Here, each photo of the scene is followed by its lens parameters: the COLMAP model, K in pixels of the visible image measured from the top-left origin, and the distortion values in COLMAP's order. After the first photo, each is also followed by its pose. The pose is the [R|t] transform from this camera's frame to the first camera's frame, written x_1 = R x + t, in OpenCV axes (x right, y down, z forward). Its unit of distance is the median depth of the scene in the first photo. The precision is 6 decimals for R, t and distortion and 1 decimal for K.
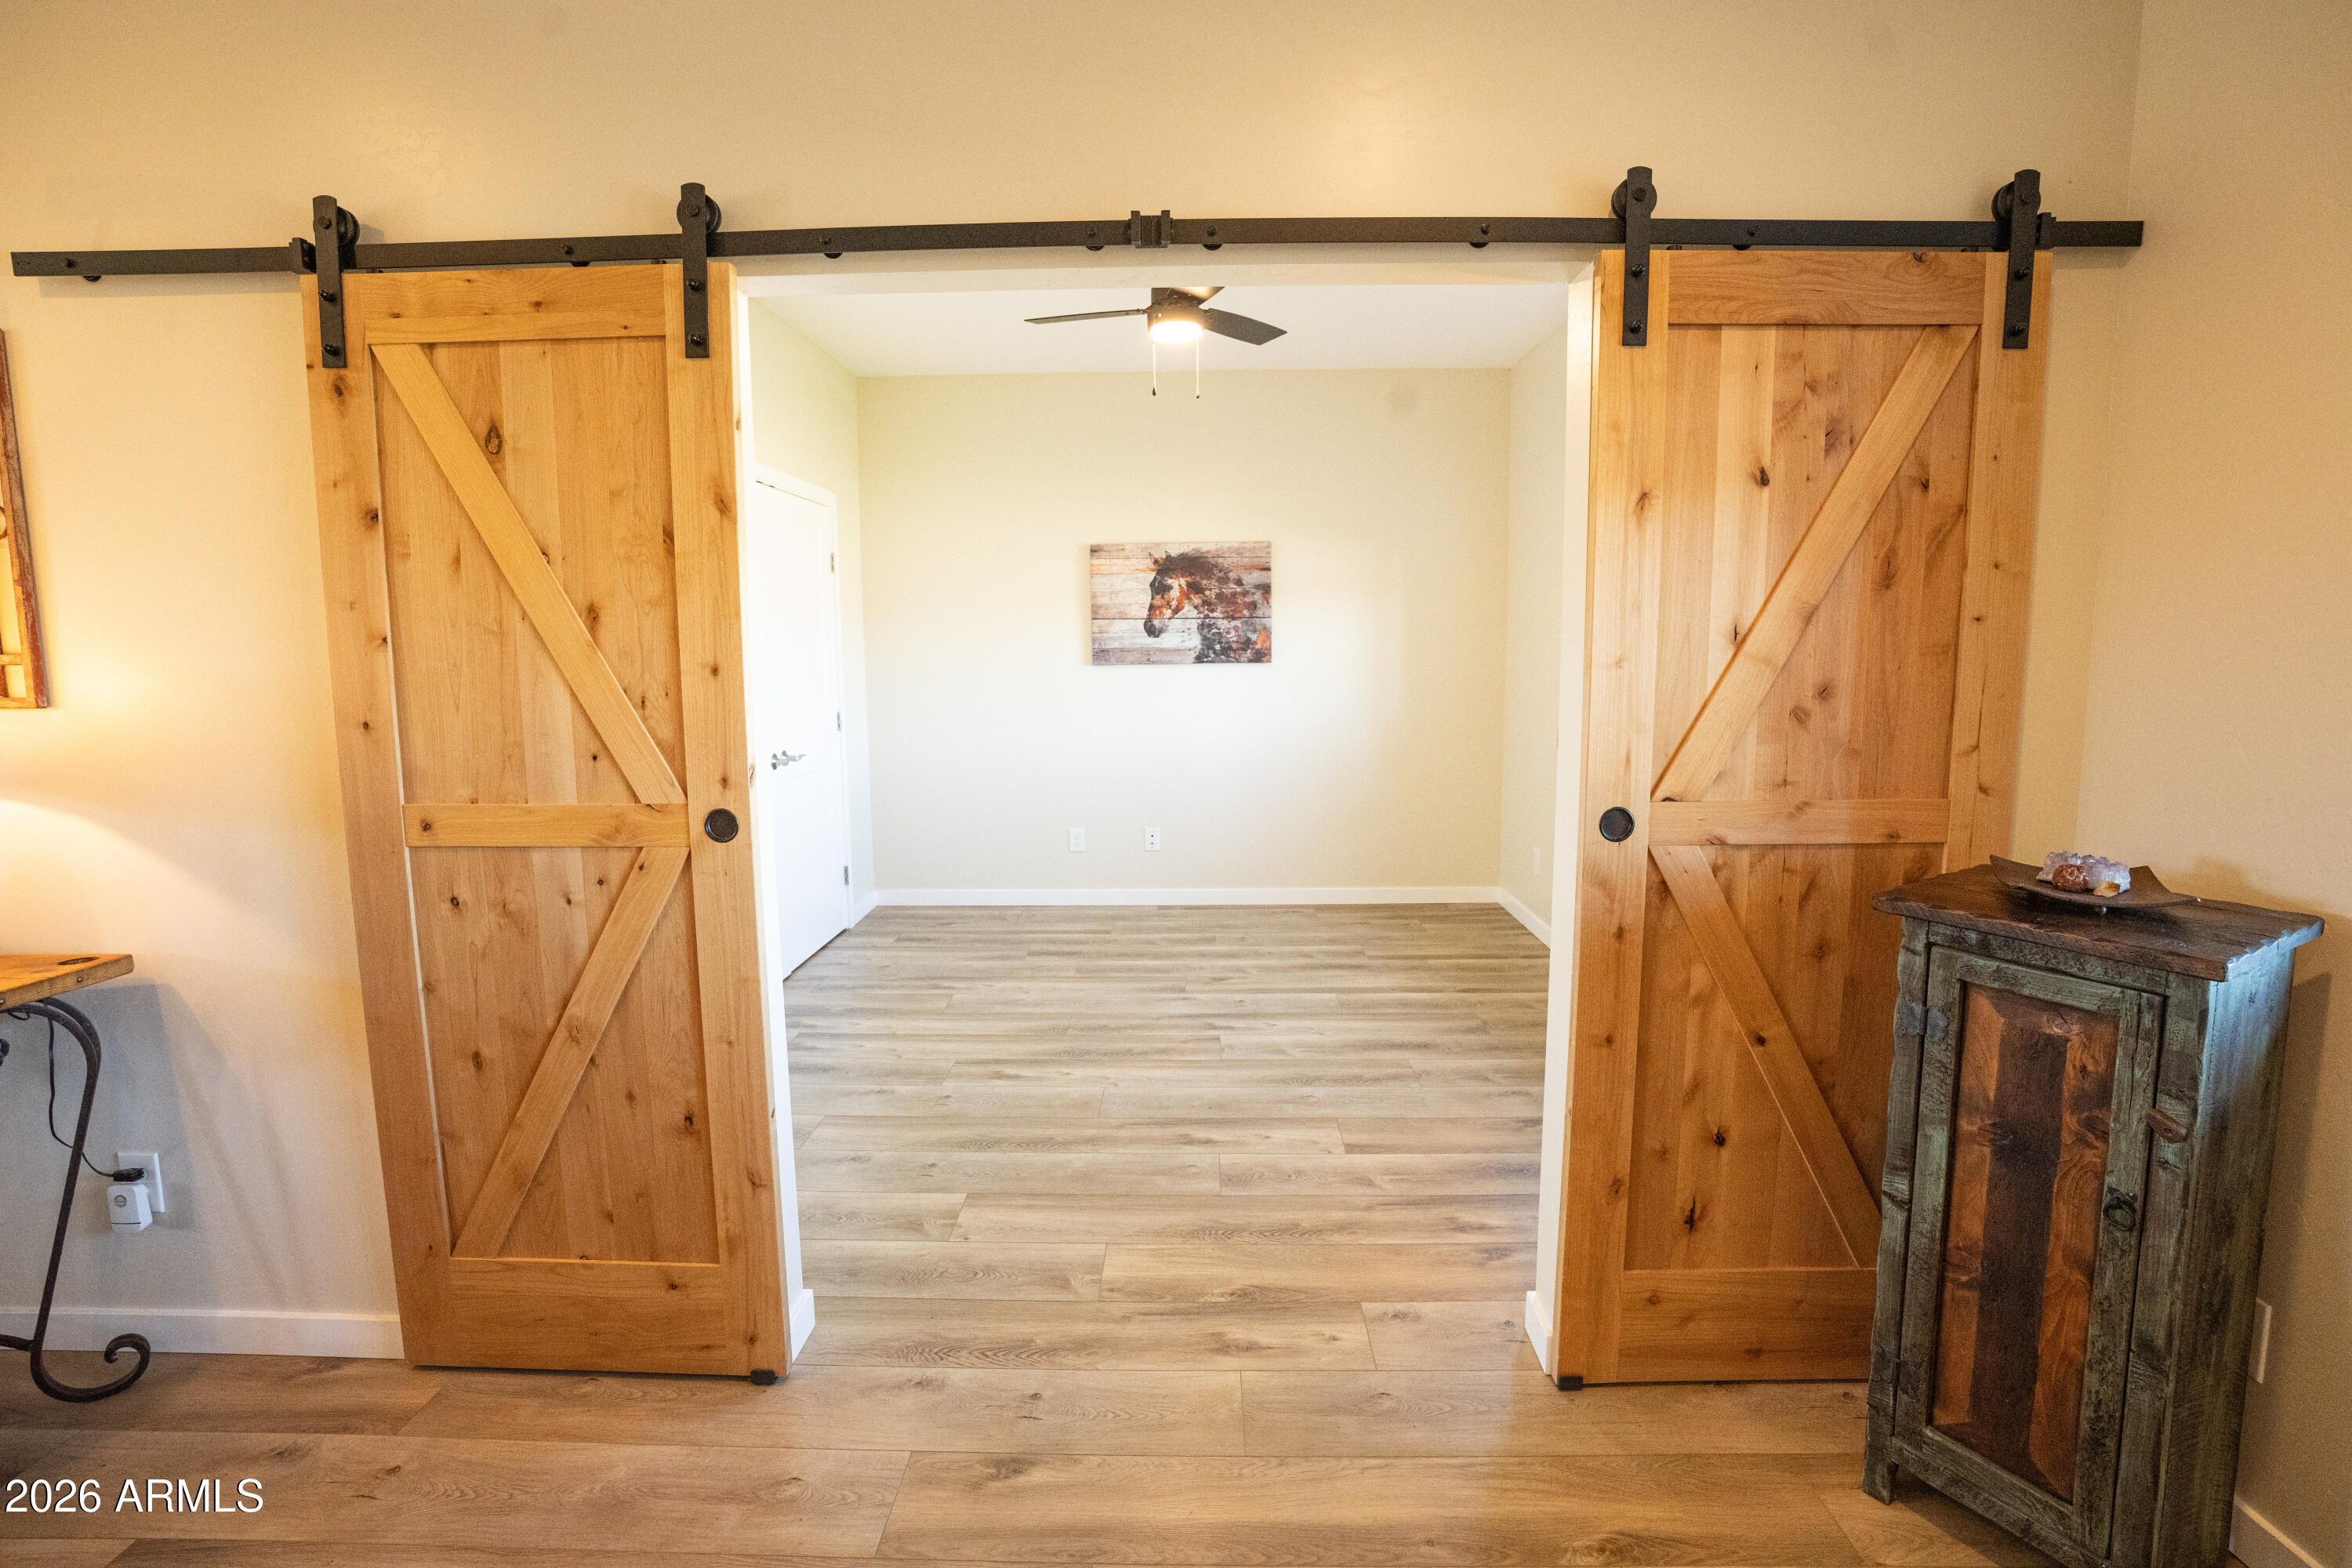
lens RADIAL K [[1090.0, 0, 1183.3], [0, 1090.0, 773.8], [0, 0, 1]] dist [-0.076628, 0.034378]
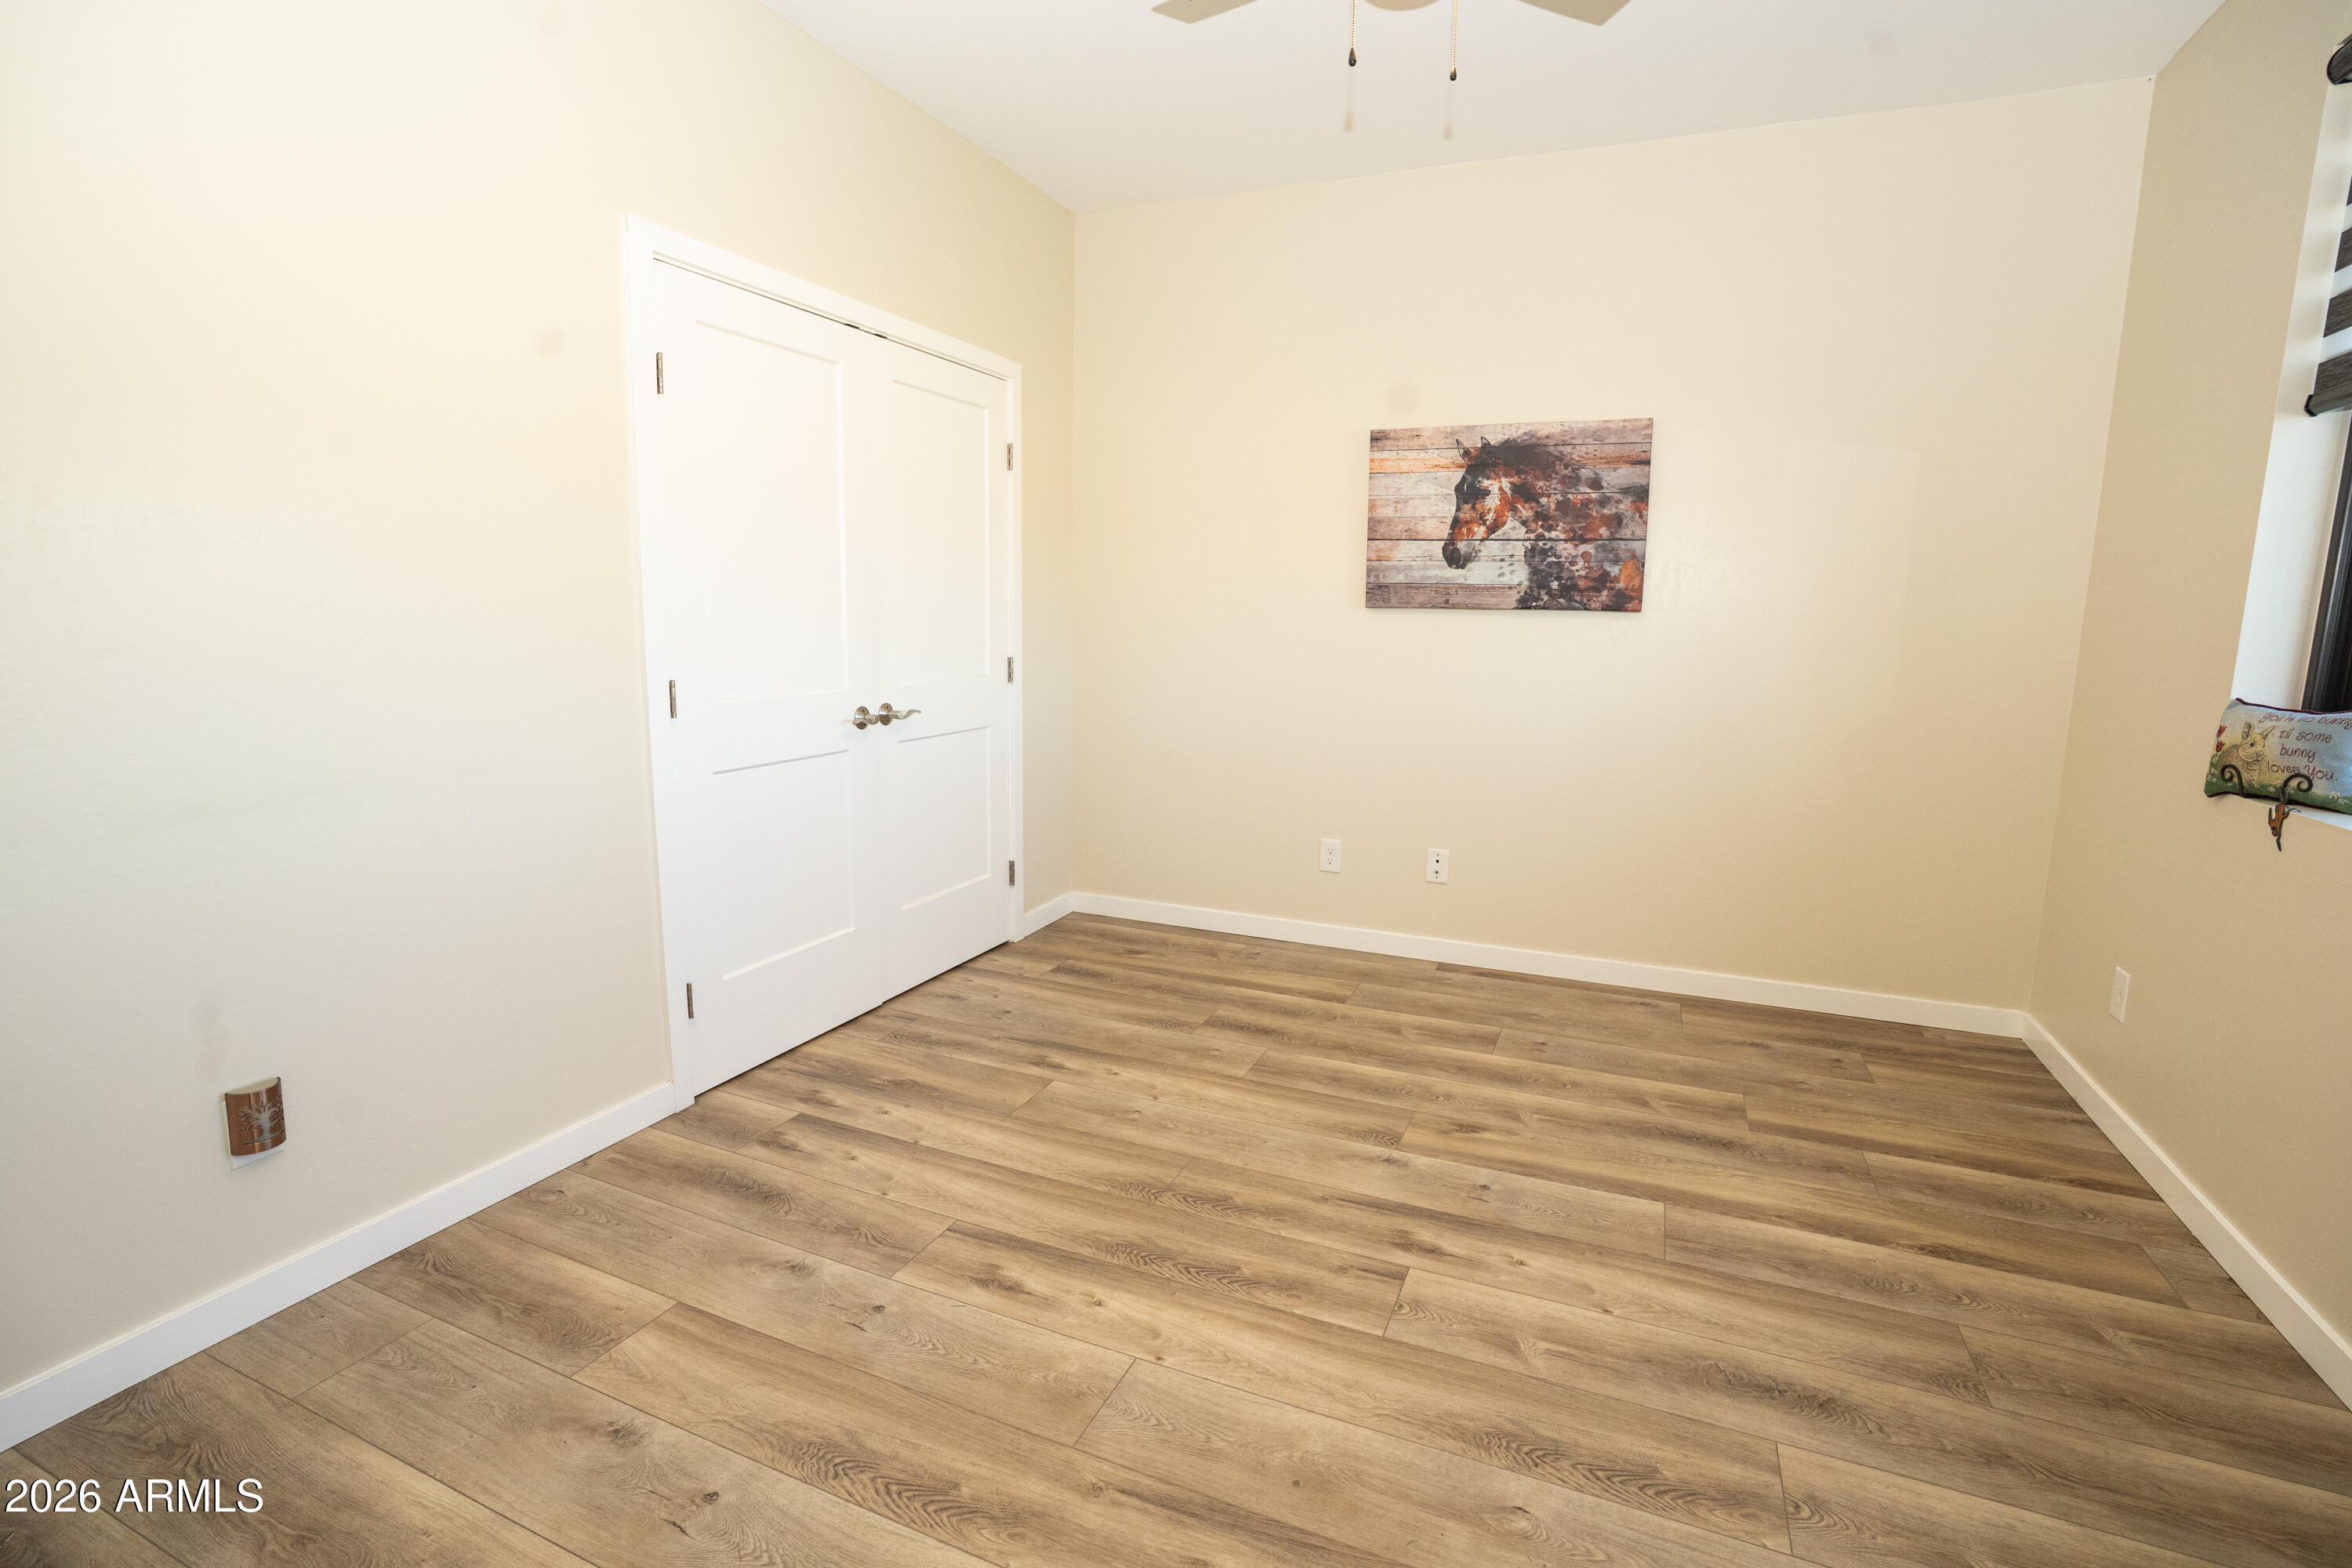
lens RADIAL K [[1090.0, 0, 1183.3], [0, 1090.0, 773.8], [0, 0, 1]] dist [-0.076628, 0.034378]
pose [[0.923692, 0.082160, -0.374223, 0.079861], [-0.070948, 0.996524, 0.043663, -0.017210], [0.376509, -0.013781, 0.926310, 0.332474]]
